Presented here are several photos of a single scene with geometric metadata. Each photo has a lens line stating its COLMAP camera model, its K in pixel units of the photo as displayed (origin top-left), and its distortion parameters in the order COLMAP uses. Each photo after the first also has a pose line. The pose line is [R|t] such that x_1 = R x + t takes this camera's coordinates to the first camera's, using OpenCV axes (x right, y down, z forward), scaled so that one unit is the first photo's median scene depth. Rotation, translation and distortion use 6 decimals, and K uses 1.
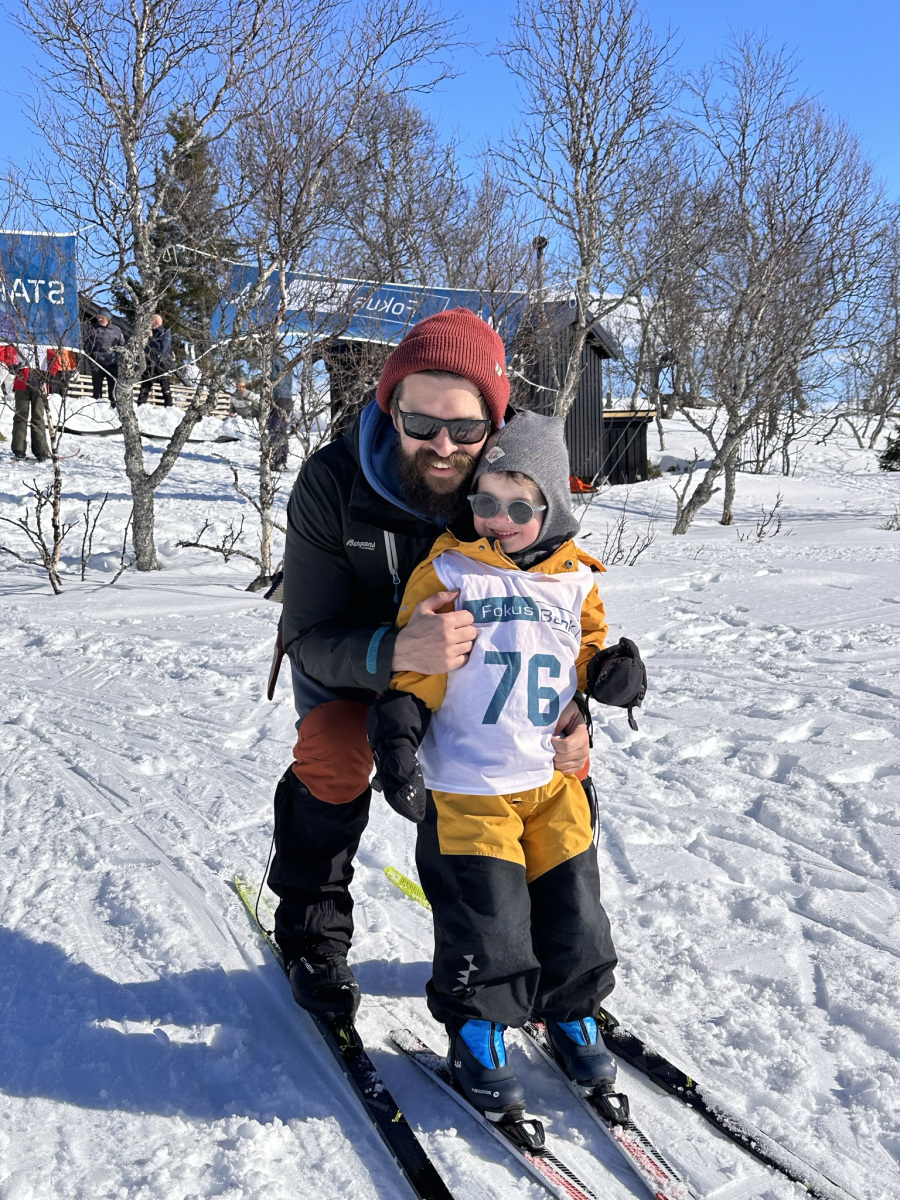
lens RADIAL K [[1373.3, 0, 450.0], [0, 1373.3, 600.0], [0, 0, 1]] dist [0.204540, -0.446885]
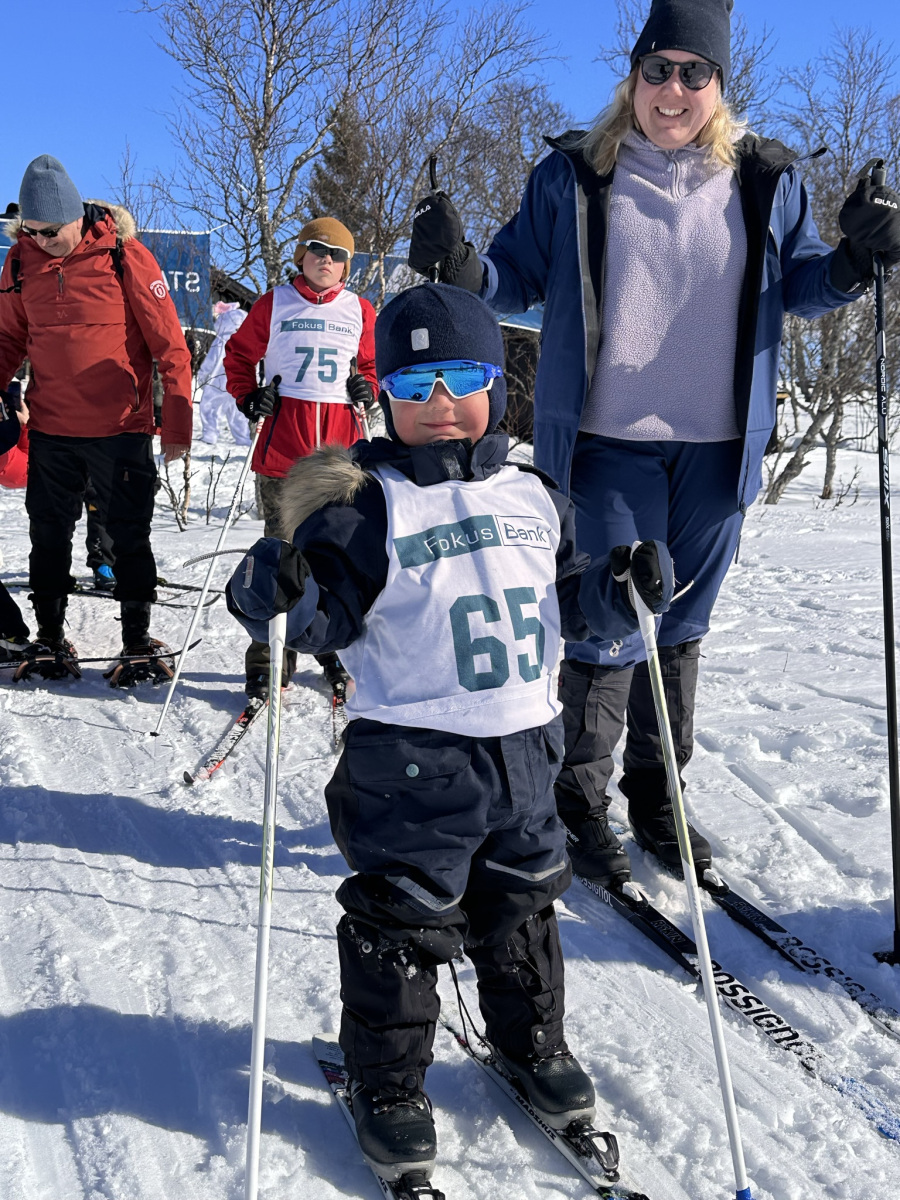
lens RADIAL K [[1373.3, 0, 450.0], [0, 1373.3, 600.0], [0, 0, 1]] dist [0.204540, -0.446885]
pose [[0.993021, 0.023307, -0.115613, 0.071298], [-0.022194, 0.999694, 0.010899, 0.029087], [0.115831, -0.008257, 0.993235, -0.135627]]
